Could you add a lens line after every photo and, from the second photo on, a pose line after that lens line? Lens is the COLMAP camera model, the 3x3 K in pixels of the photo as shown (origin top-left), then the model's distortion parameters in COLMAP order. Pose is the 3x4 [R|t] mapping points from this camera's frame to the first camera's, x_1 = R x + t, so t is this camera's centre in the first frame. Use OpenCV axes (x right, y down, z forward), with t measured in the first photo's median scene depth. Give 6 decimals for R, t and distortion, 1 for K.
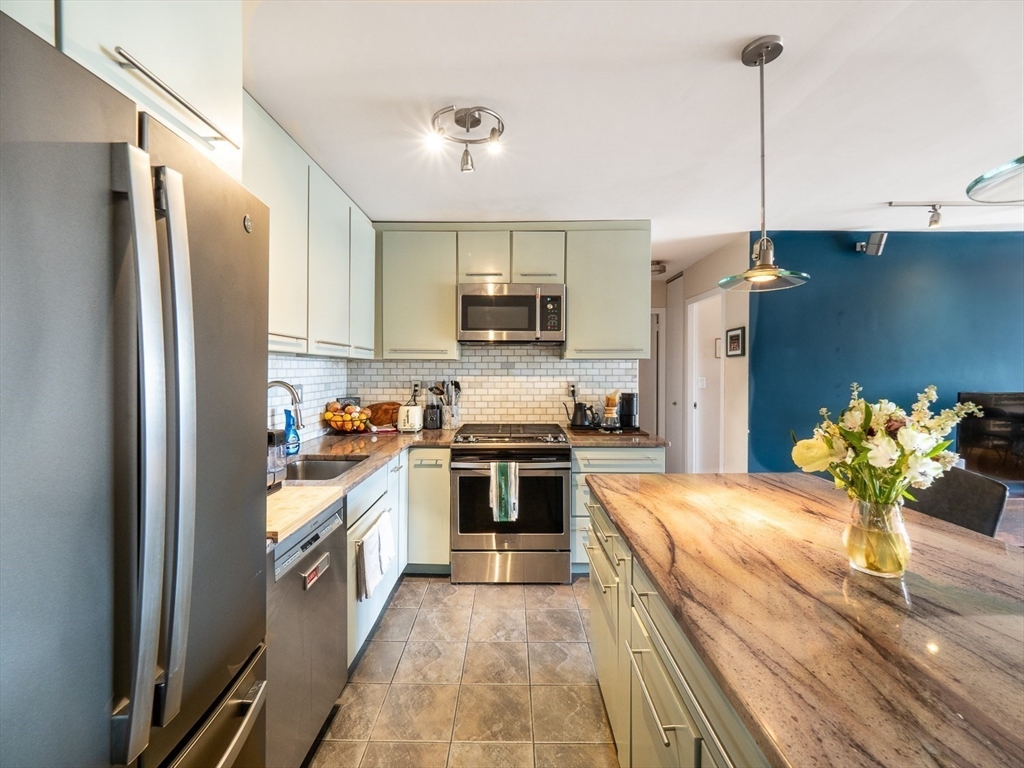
lens RADIAL K [[443.0, 0, 513.9], [0, 443.0, 380.2], [0, 0, 1]] dist [-0.008950, 0.000635]
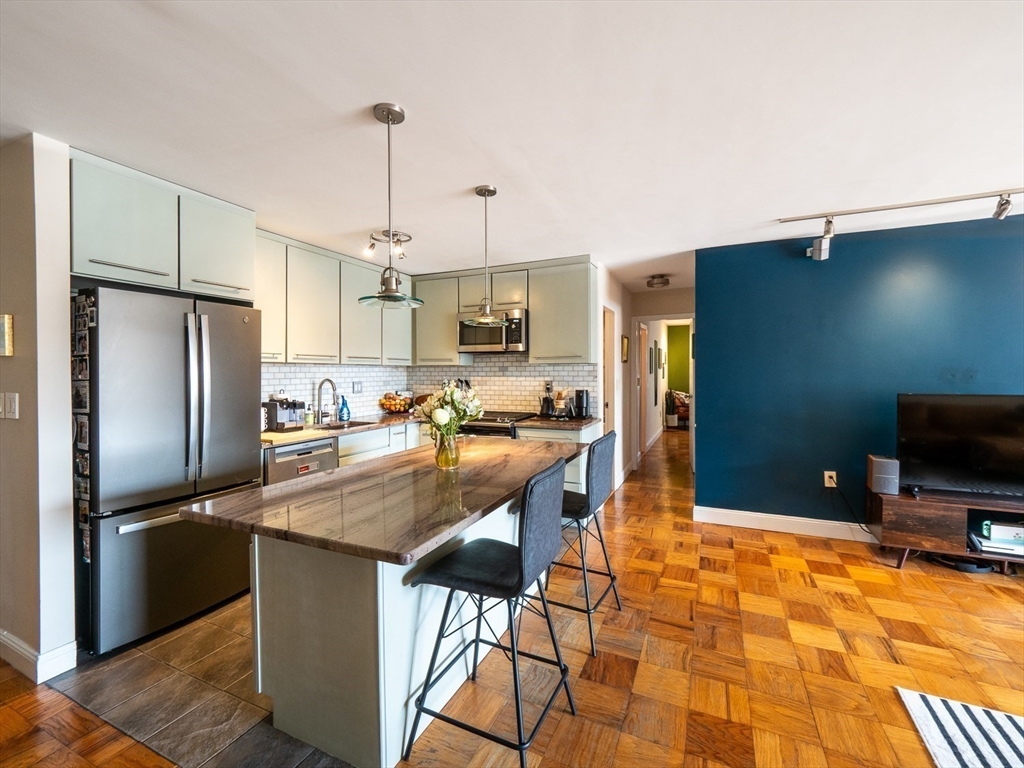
lens RADIAL K [[443.0, 0, 515.0], [0, 443.0, 374.6], [0, 0, 1]] dist [-0.008950, 0.000635]
pose [[0.910362, -0.001828, -0.413809, 0.593673], [-0.003702, 0.999914, -0.012561, 0.001237], [0.413796, 0.012967, 0.910277, -0.234213]]
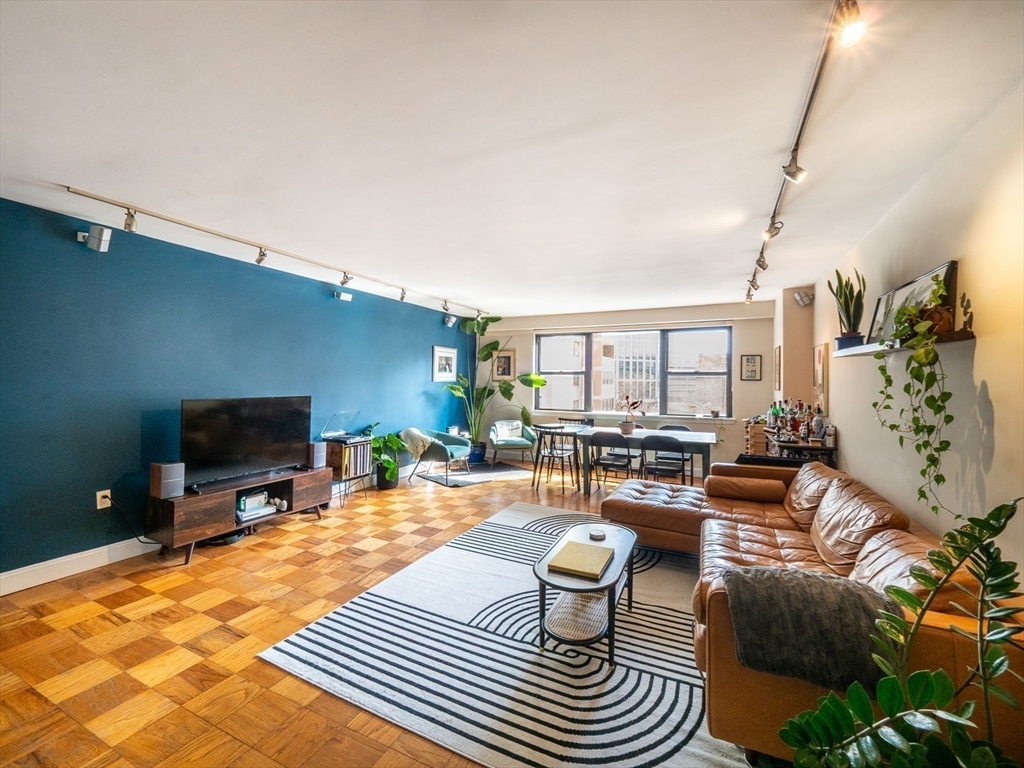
lens RADIAL K [[420.8, 0, 514.6], [0, 420.8, 378.0], [0, 0, 1]] dist [0.000907, 0.001108]
pose [[0.441957, 0.018107, 0.896854, 0.424379], [0.000569, 0.999790, -0.020465, -0.004105], [-0.897036, 0.009555, 0.441854, -0.146612]]
